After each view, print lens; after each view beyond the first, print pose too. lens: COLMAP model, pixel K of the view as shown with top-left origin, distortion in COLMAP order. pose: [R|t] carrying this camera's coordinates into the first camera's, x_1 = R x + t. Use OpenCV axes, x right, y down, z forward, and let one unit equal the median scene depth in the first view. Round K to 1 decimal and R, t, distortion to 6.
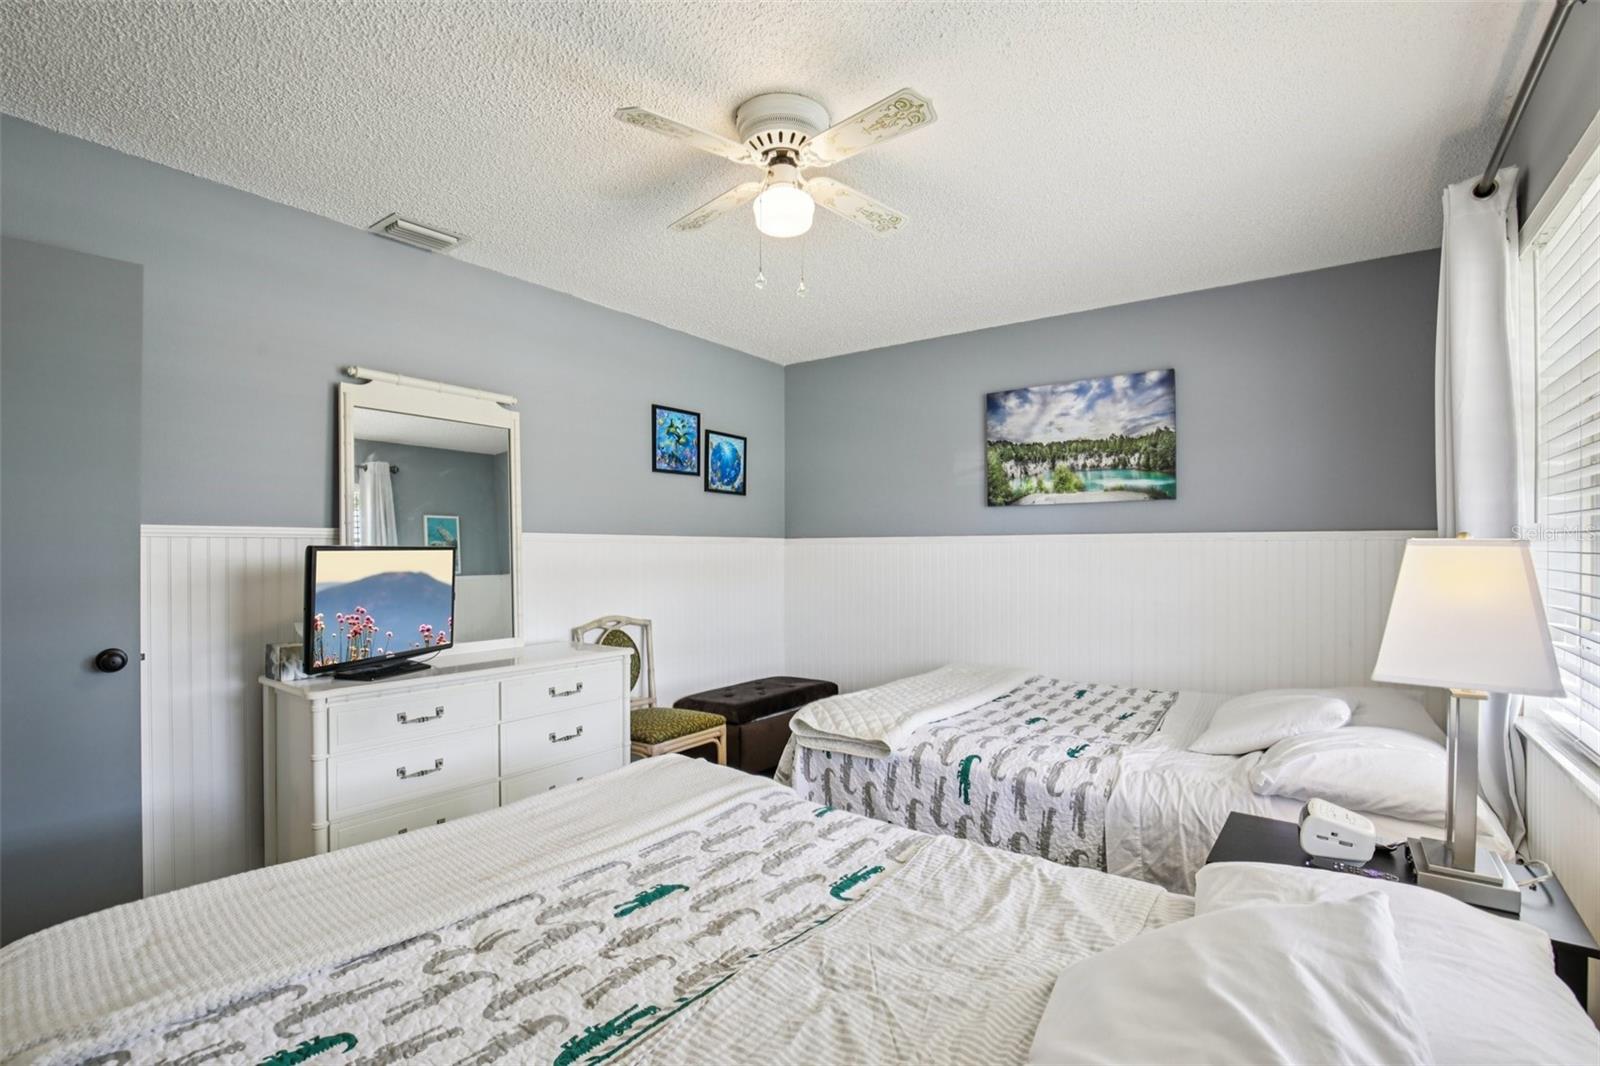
lens RADIAL K [[731.8, 0, 802.2], [0, 731.8, 540.6], [0, 0, 1]] dist [-0.032831, 0.004145]
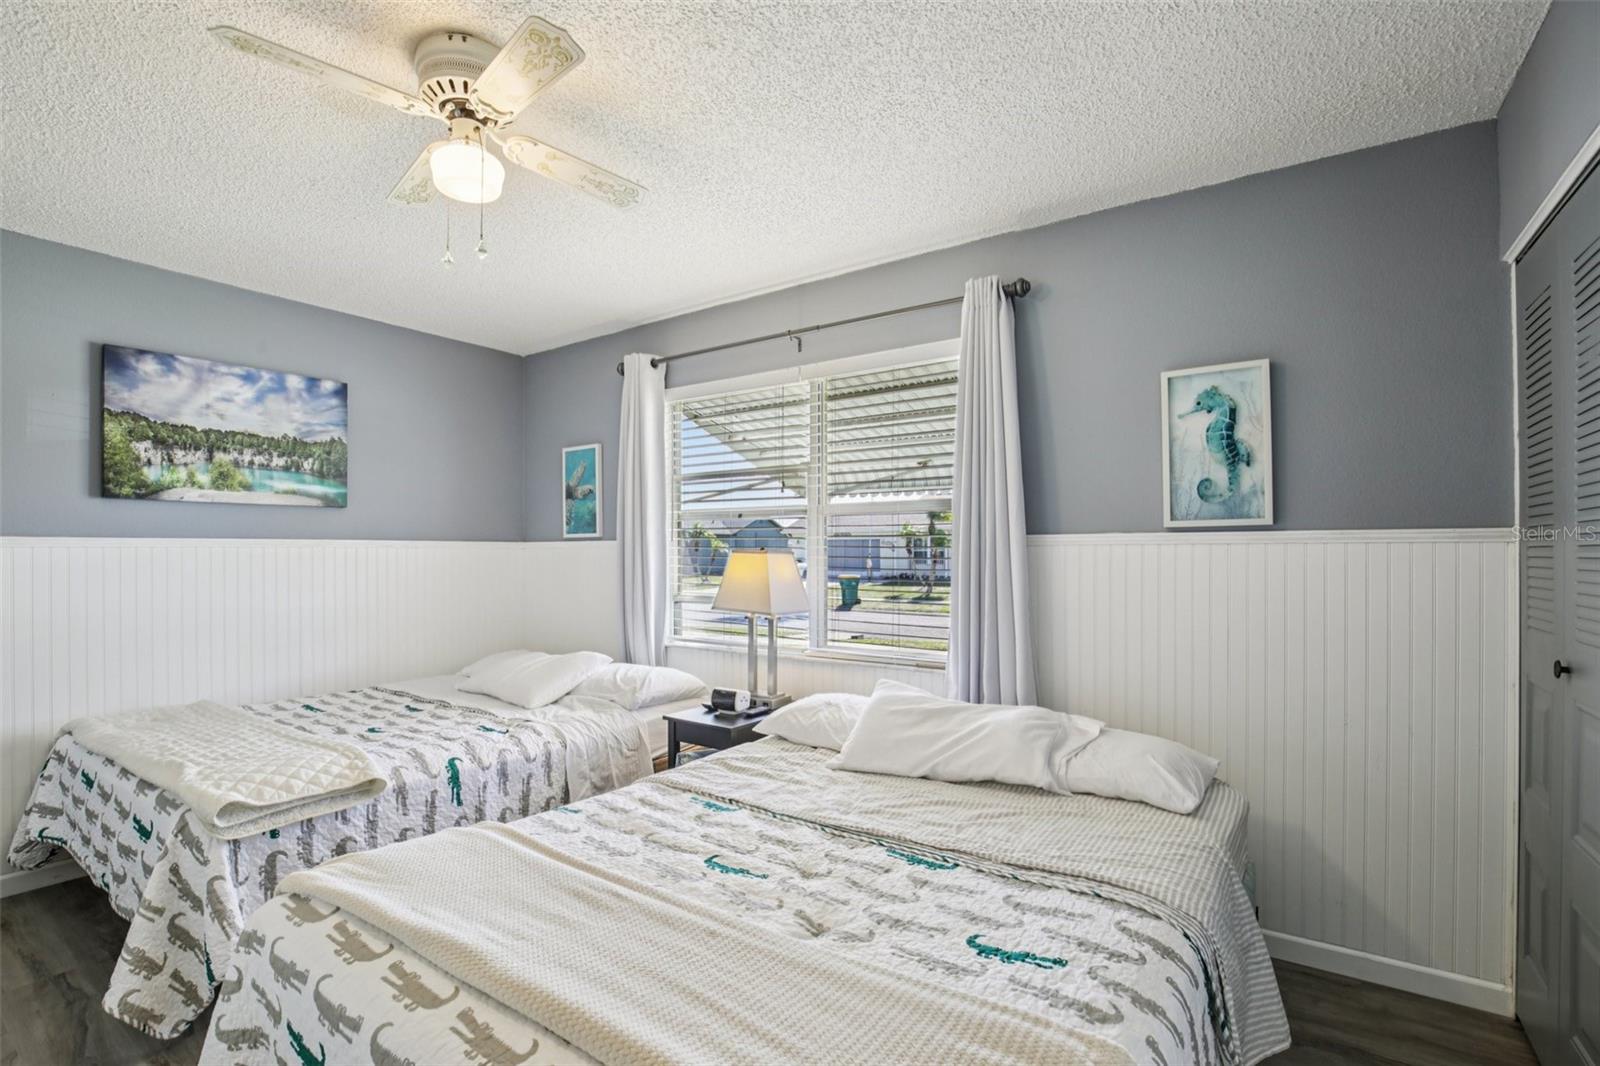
lens RADIAL K [[731.8, 0, 784.8], [0, 731.8, 540.2], [0, 0, 1]] dist [-0.032831, 0.004145]
pose [[-0.010879, 0.017093, 0.999795, -0.513087], [-0.010244, 0.999800, -0.017205, 0.001259], [-0.999888, -0.010429, -0.010701, 0.357070]]
